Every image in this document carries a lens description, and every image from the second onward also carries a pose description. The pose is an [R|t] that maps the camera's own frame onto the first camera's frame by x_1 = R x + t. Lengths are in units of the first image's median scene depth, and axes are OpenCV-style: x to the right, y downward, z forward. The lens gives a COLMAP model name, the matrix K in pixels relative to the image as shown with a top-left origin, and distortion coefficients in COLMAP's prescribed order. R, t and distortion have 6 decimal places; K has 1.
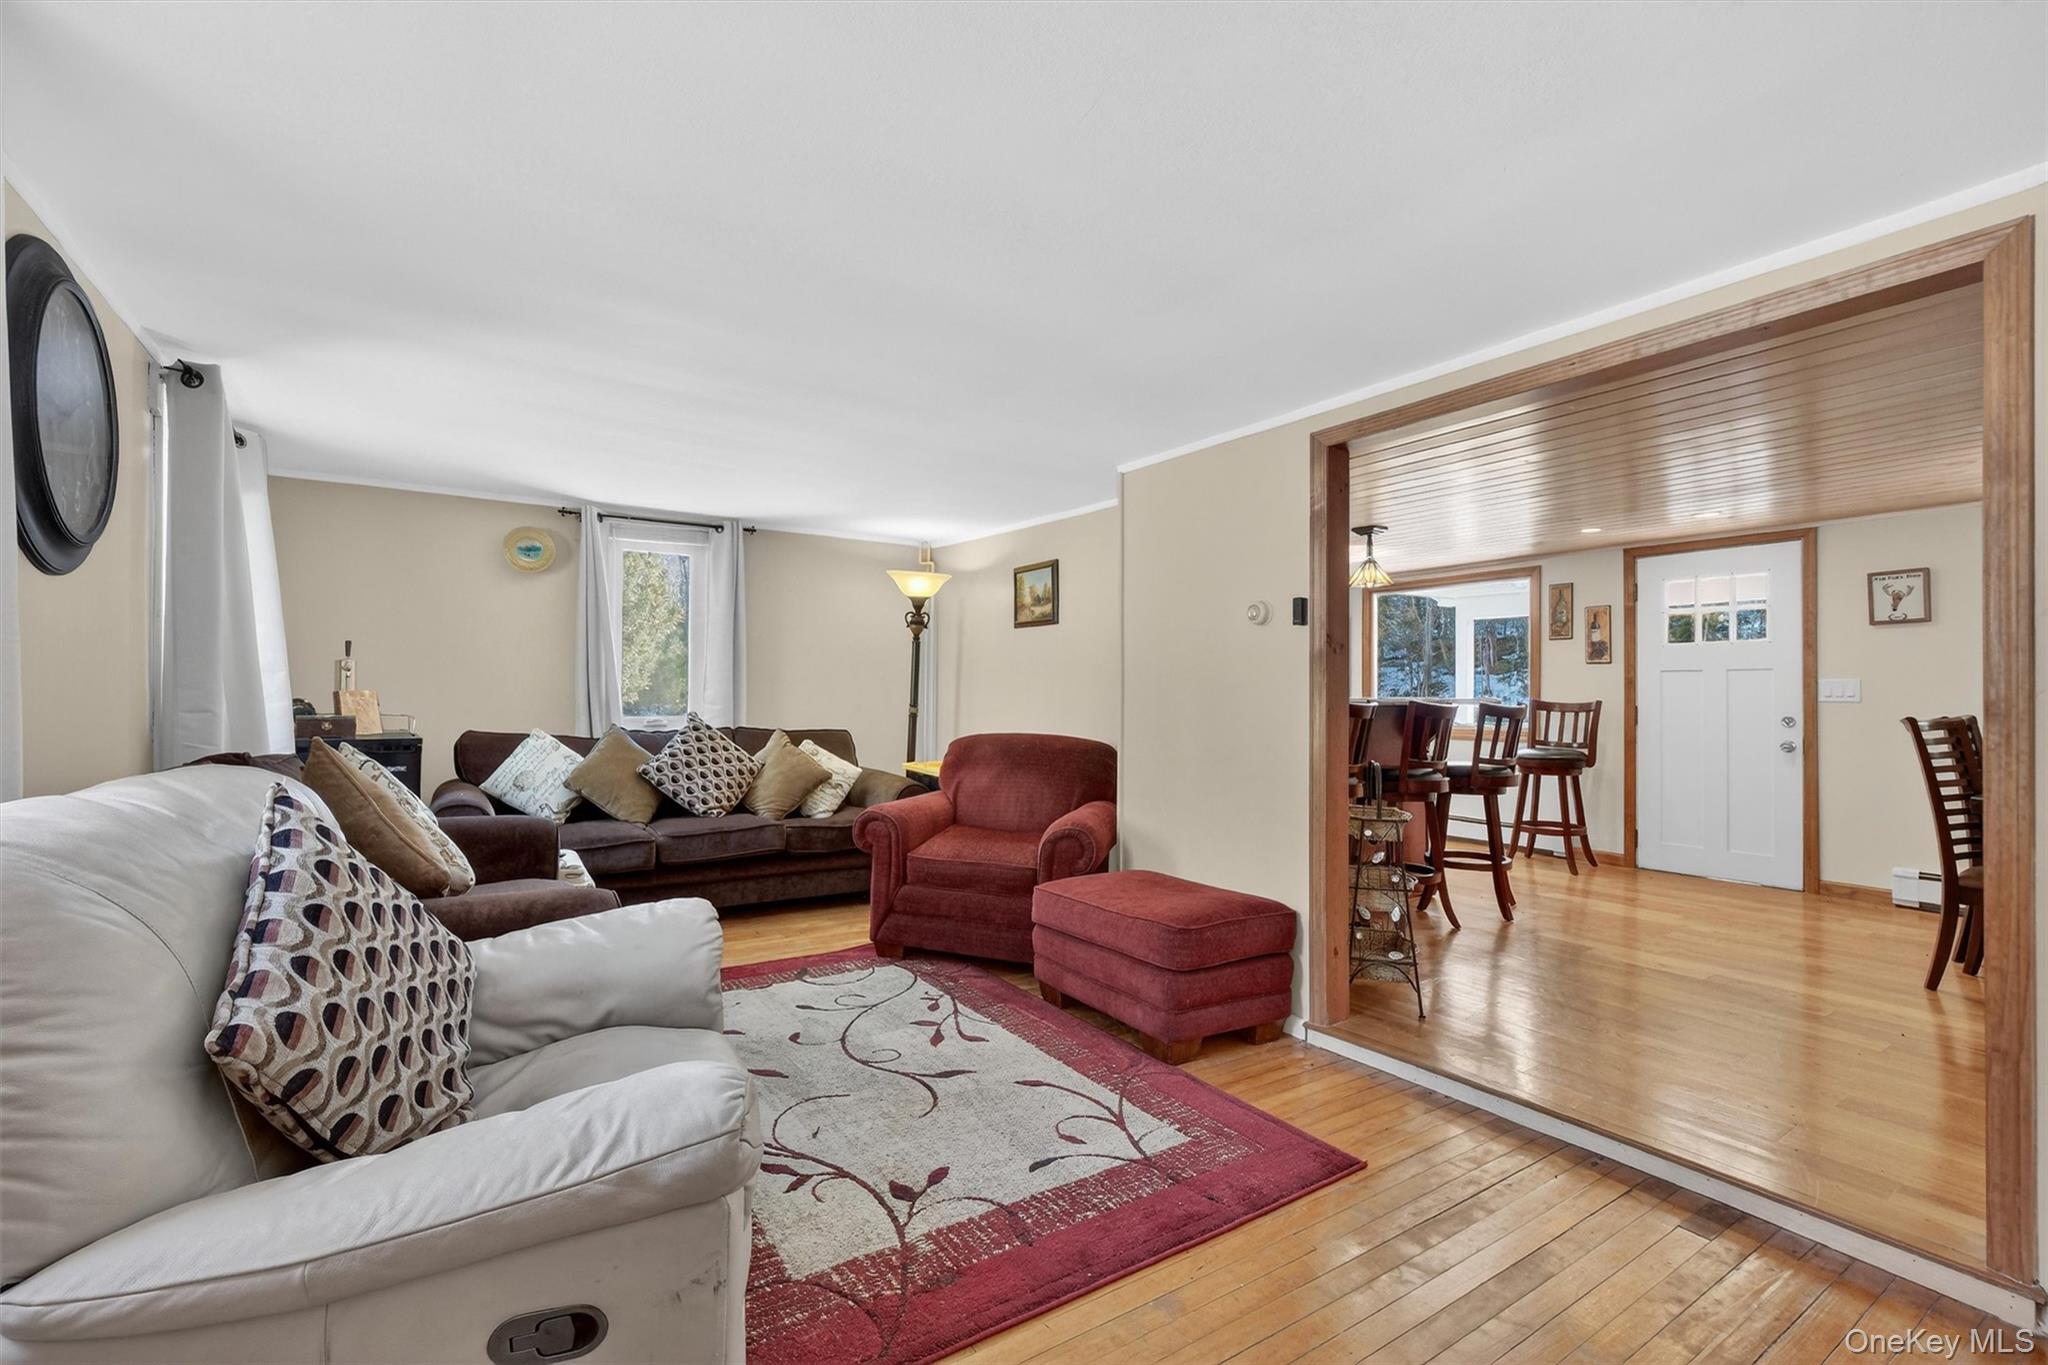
lens RADIAL K [[900.1, 0, 1024.0], [0, 900.1, 682.5], [0, 0, 1]] dist [0.001369, 0.000231]
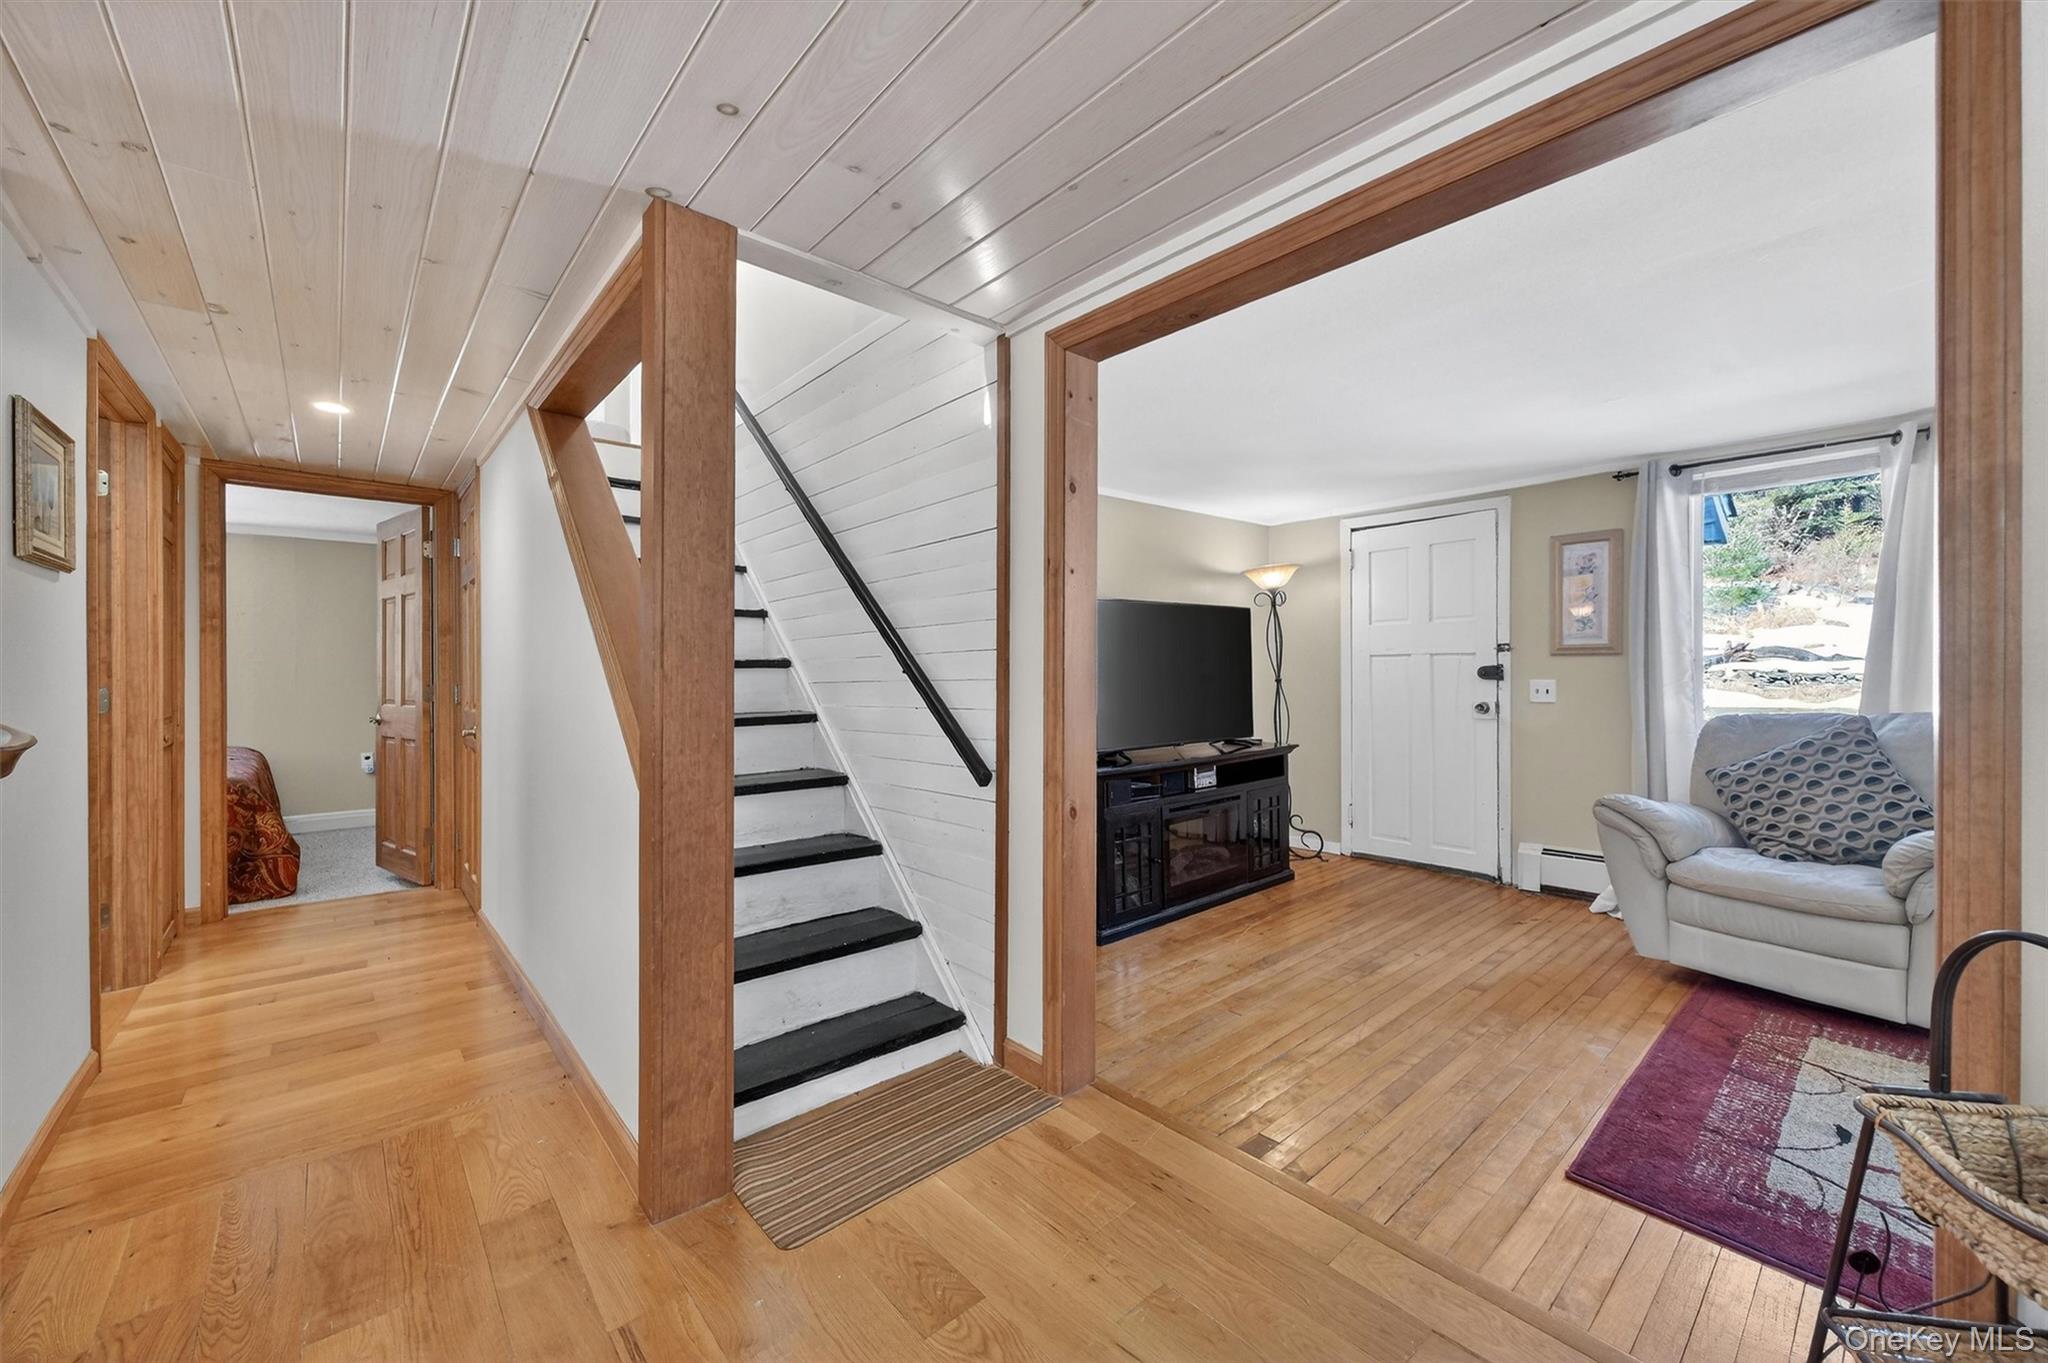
lens RADIAL K [[798.4, 0, 1021.1], [0, 798.4, 687.4], [0, 0, 1]] dist [-0.000057, -0.000041]
pose [[-0.989444, -0.003696, -0.144868, 0.505034], [-0.003898, 0.999992, 0.001111, 0.011230], [0.144863, 0.001664, -0.989450, 0.816038]]
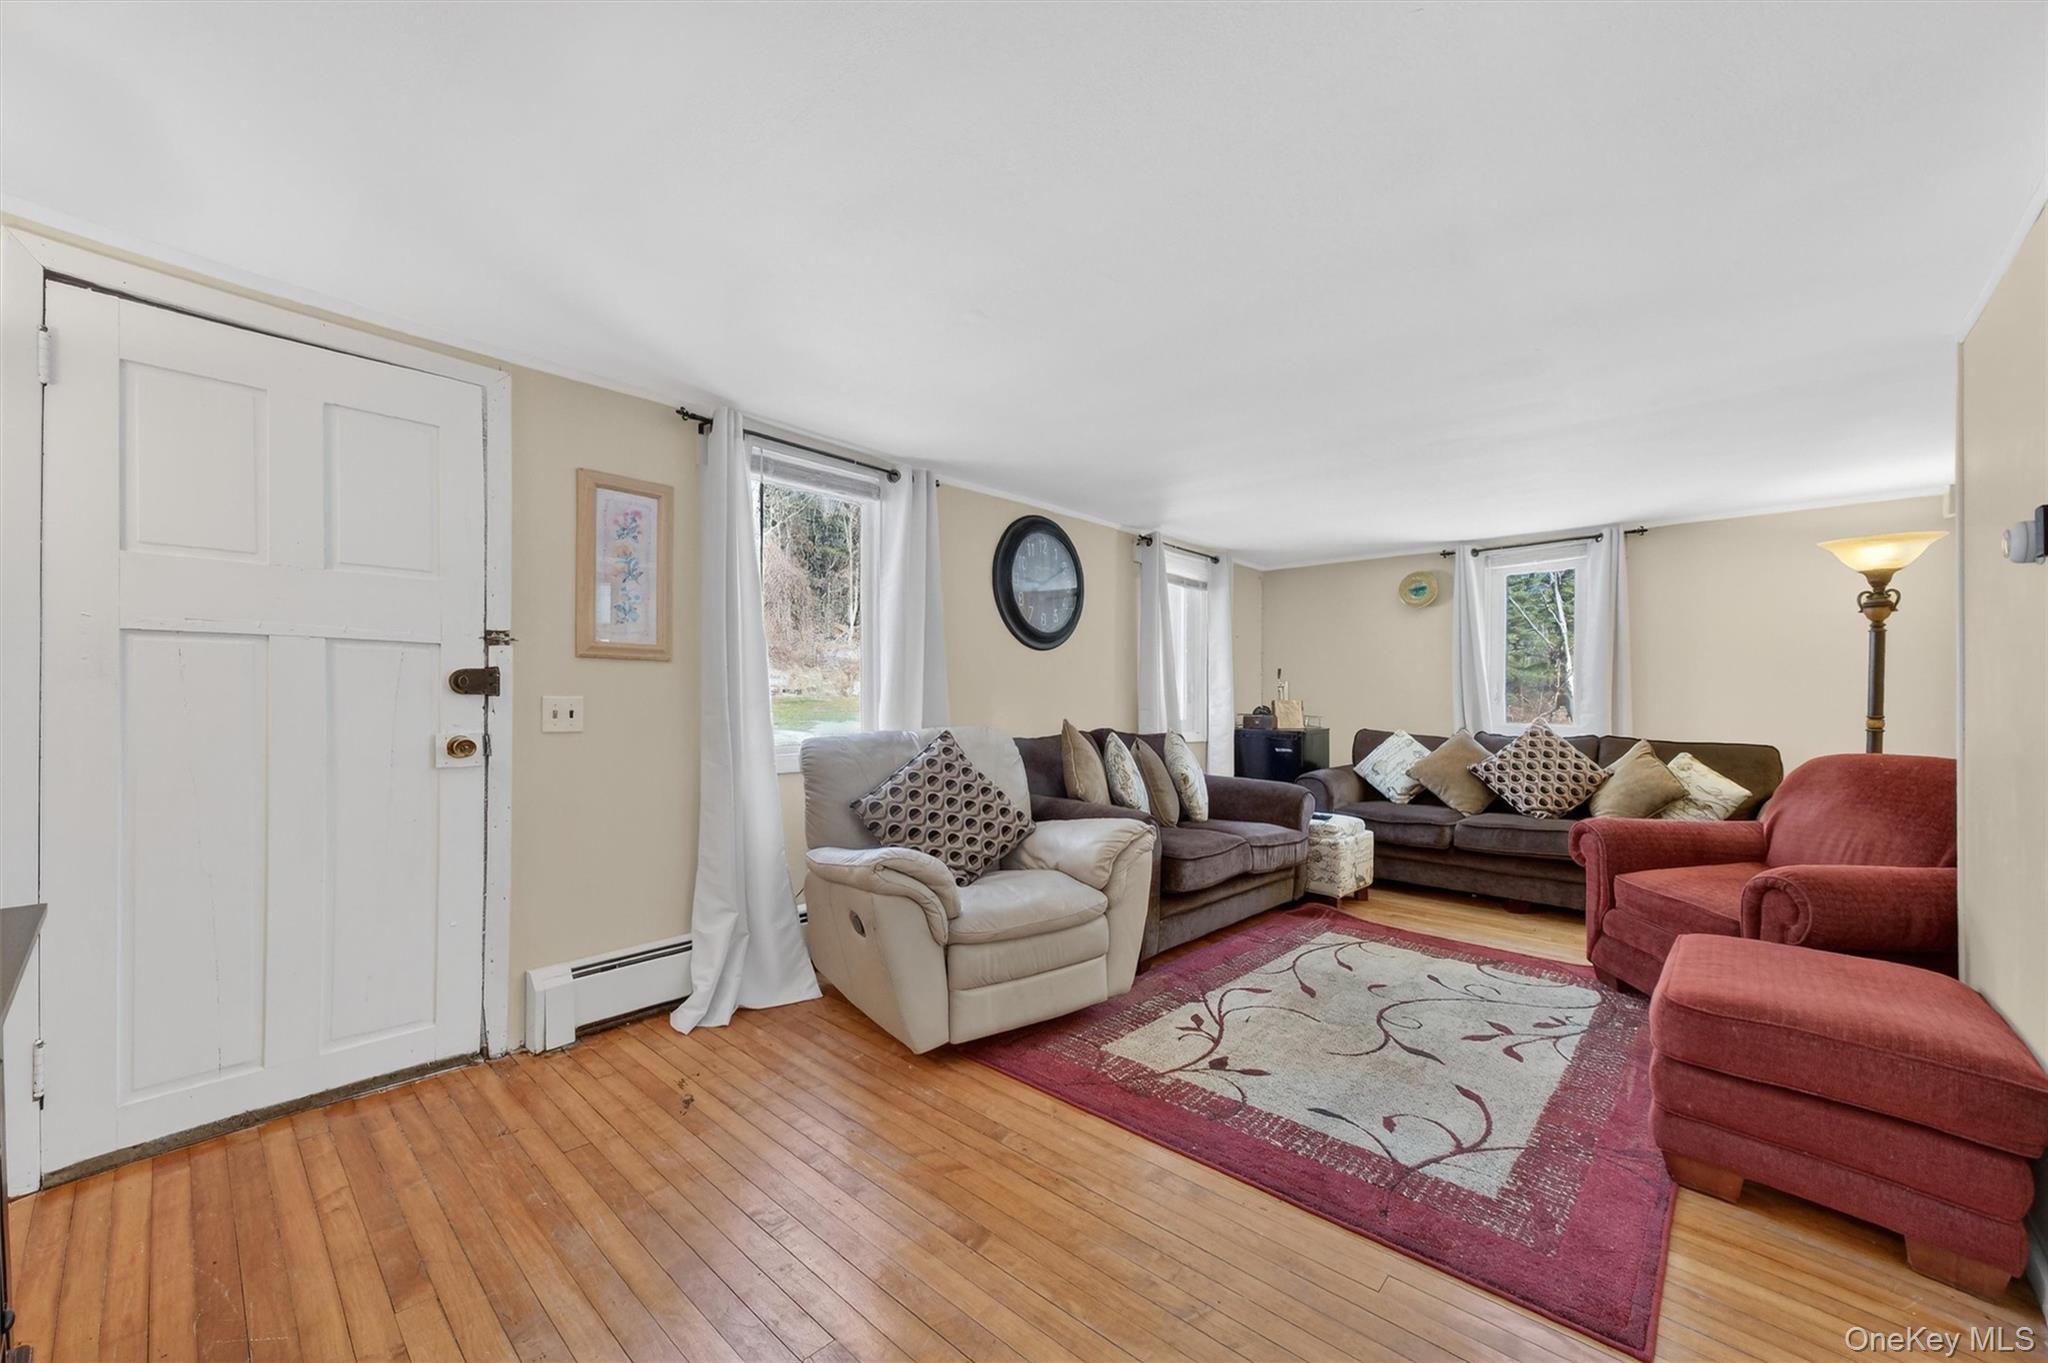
lens RADIAL K [[787.4, 0, 1020.8], [0, 787.4, 694.0], [0, 0, 1]] dist [0.013225, -0.000010]
pose [[0.255968, -0.016727, -0.966540, 0.407373], [0.009845, 0.999844, -0.014696, 0.011762], [0.966635, -0.005754, 0.256093, 0.178474]]
